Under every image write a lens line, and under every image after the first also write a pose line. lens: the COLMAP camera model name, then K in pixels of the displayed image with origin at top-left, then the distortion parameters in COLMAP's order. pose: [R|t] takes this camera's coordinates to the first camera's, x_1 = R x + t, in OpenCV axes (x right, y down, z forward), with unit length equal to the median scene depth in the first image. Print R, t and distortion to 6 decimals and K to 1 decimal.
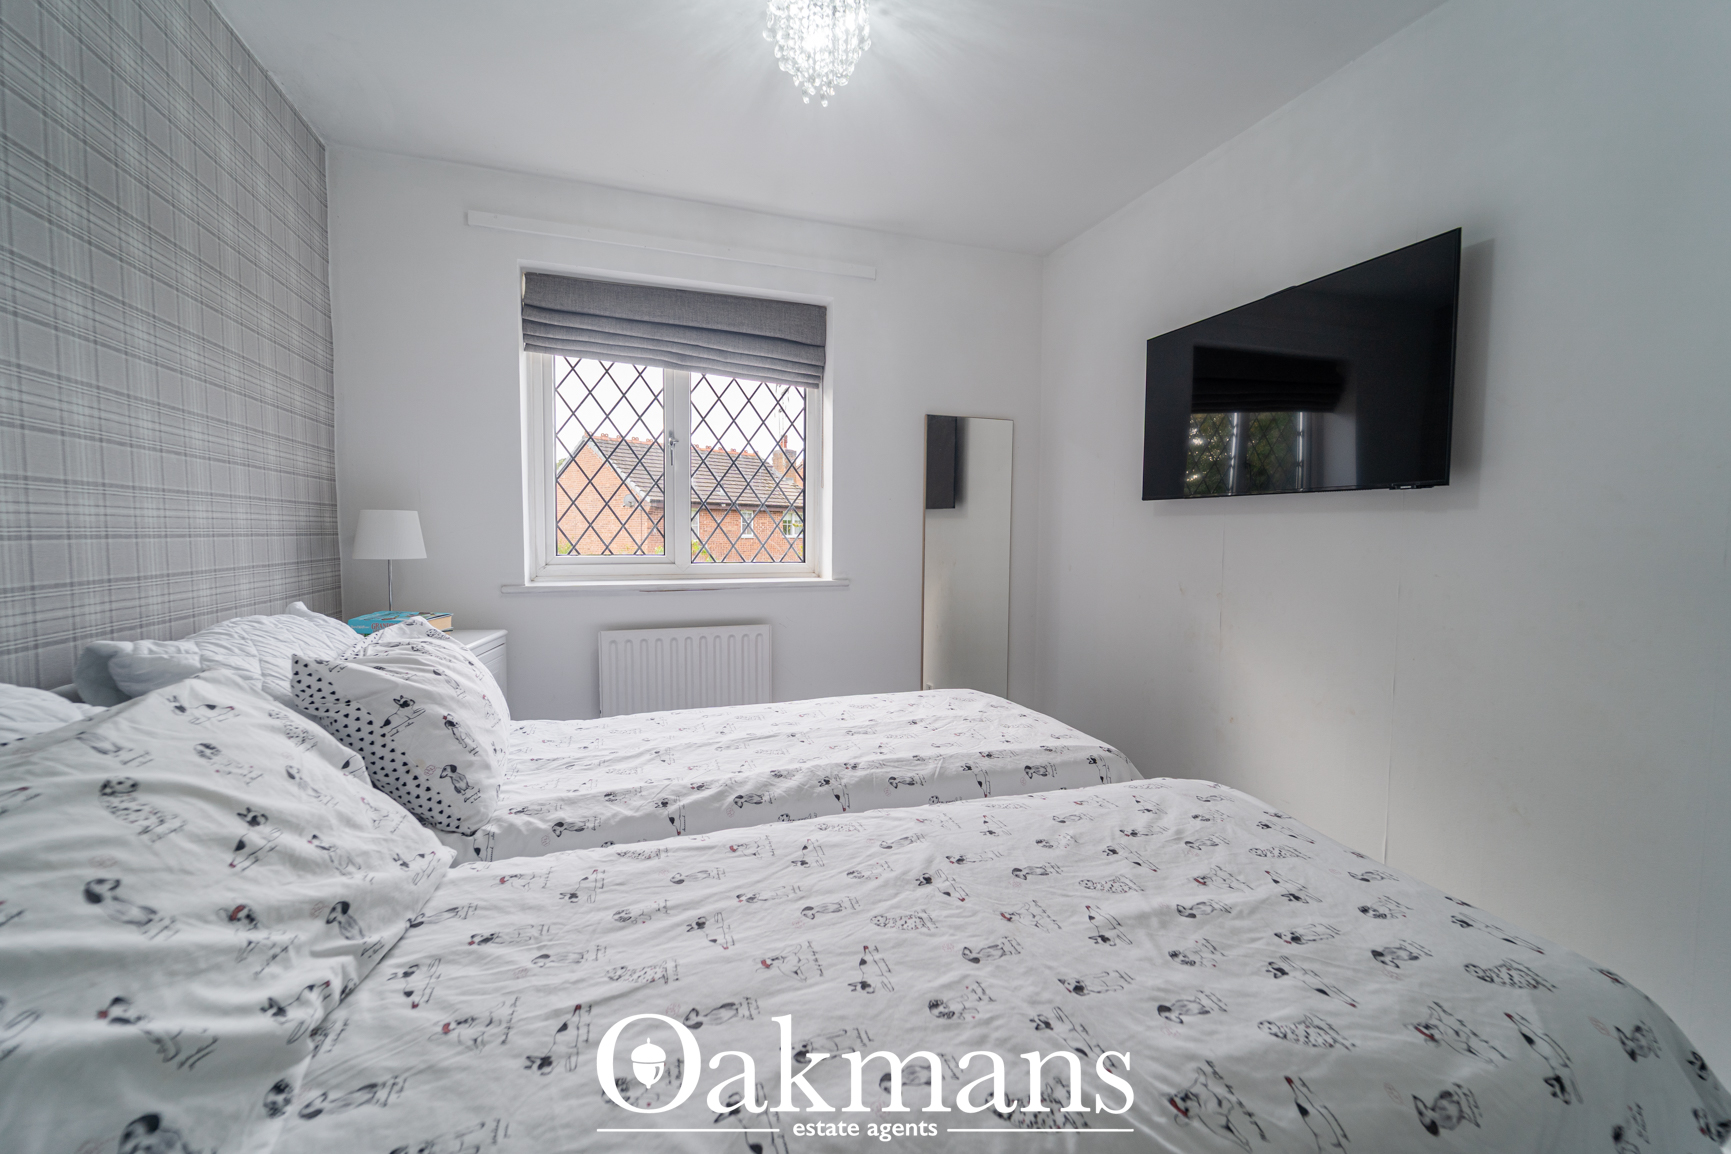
lens RADIAL K [[694.3, 0, 863.5], [0, 694.3, 567.9], [0, 0, 1]] dist [-0.000182, -0.000864]
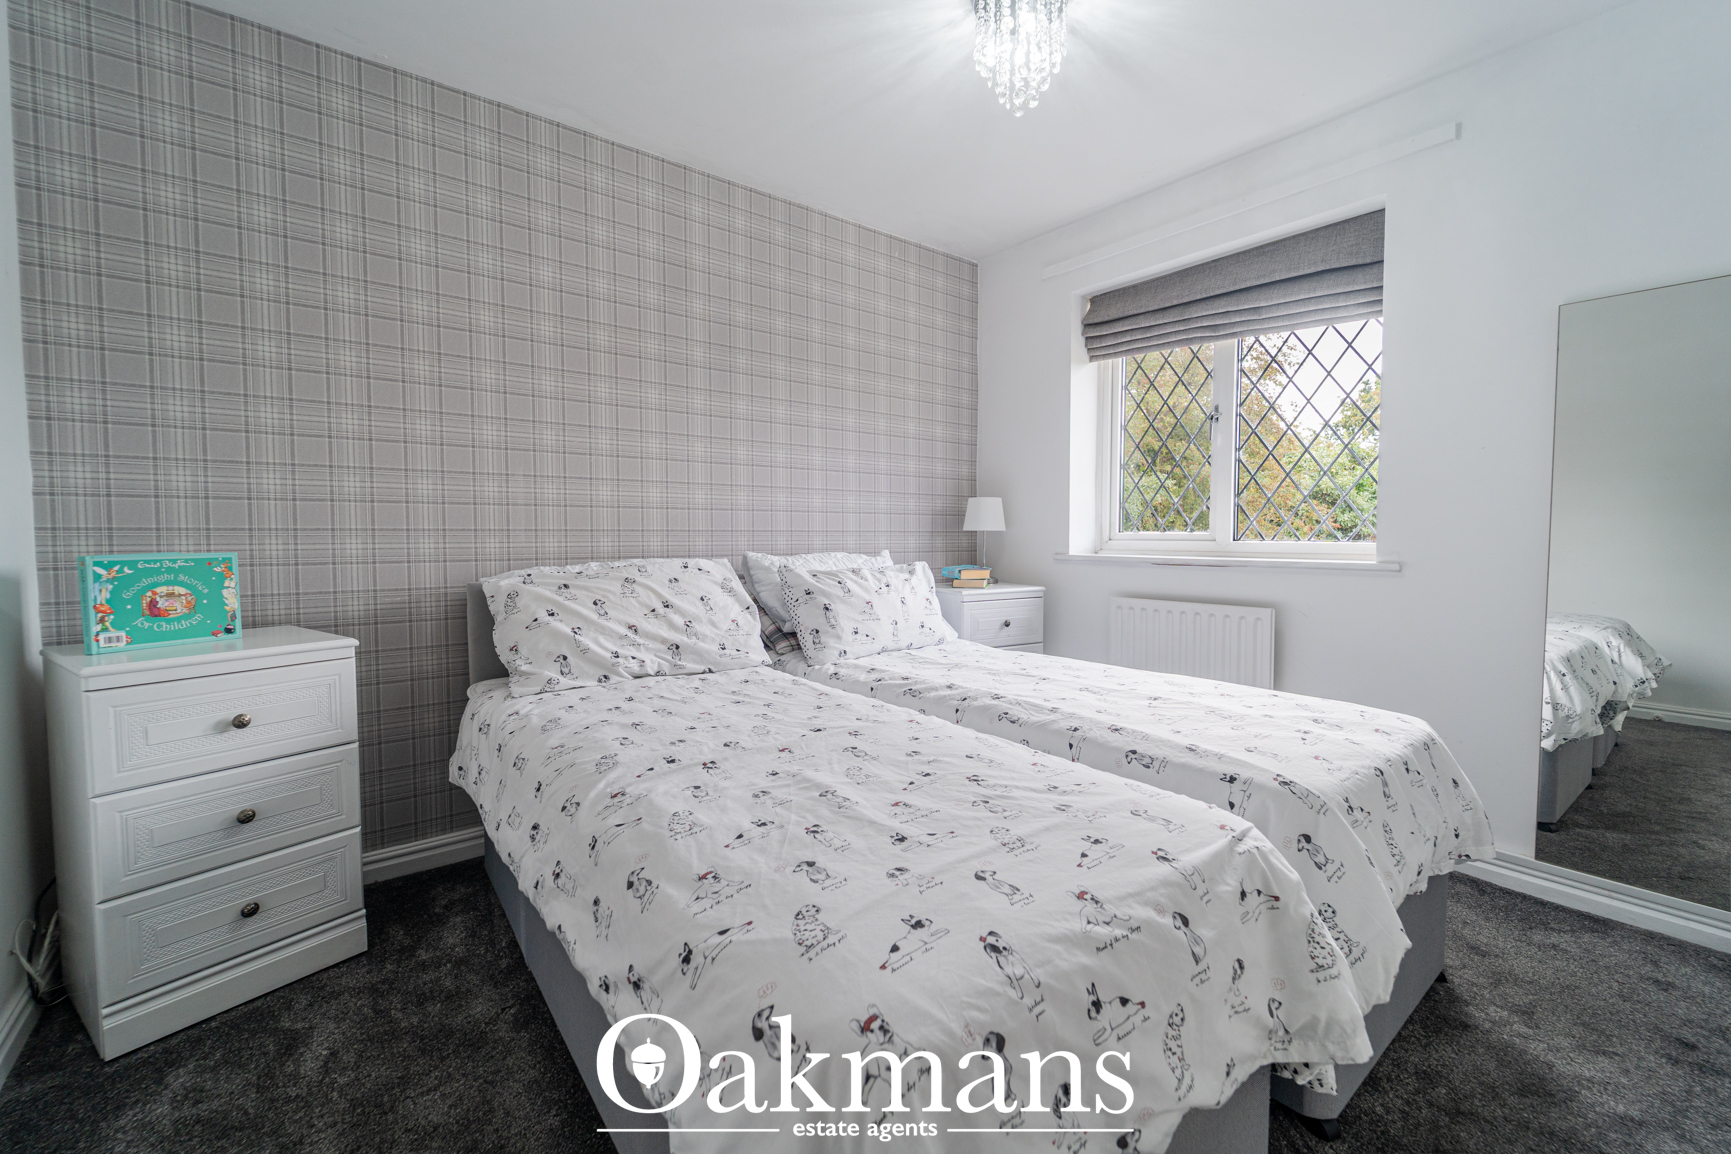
lens RADIAL K [[694.3, 0, 863.5], [0, 694.3, 567.9], [0, 0, 1]] dist [-0.000182, -0.000864]
pose [[0.340647, 0.041656, -0.939268, 1.172016], [-0.046319, 0.998548, 0.027486, 0.068824], [0.939050, 0.034143, 0.342082, 0.496322]]
